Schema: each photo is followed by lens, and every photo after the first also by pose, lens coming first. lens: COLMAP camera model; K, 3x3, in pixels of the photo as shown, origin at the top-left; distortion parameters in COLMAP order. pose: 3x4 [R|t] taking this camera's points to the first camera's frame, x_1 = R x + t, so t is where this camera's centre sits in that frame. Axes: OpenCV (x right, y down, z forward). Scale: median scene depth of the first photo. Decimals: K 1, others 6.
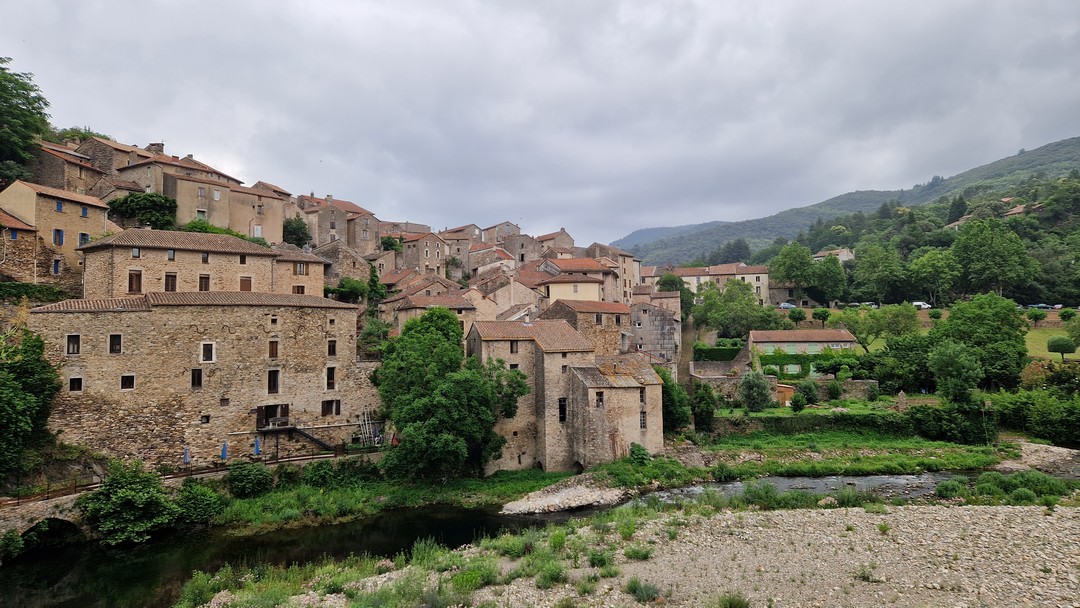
lens RADIAL K [[712.5, 0, 548.3], [0, 712.5, 293.8], [0, 0, 1]] dist [0.089551, -0.083284]
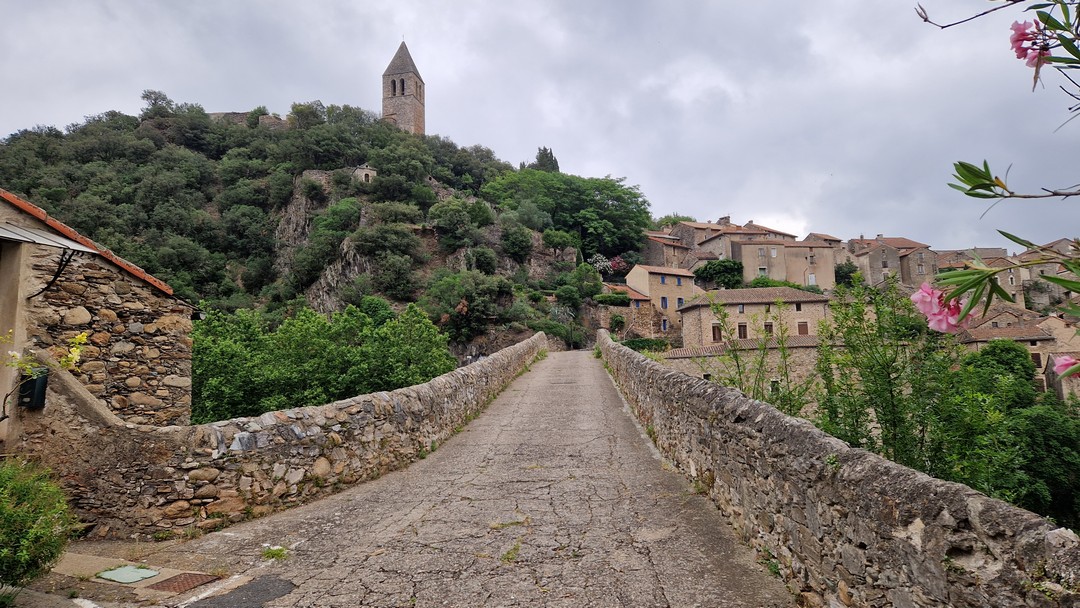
lens RADIAL K [[712.5, 0, 548.3], [0, 712.5, 293.8], [0, 0, 1]] dist [0.089551, -0.083284]
pose [[0.728746, -0.101037, -0.677290, 0.064908], [0.061464, 0.994714, -0.082256, 0.000915], [0.682021, 0.018315, 0.731104, -0.107056]]
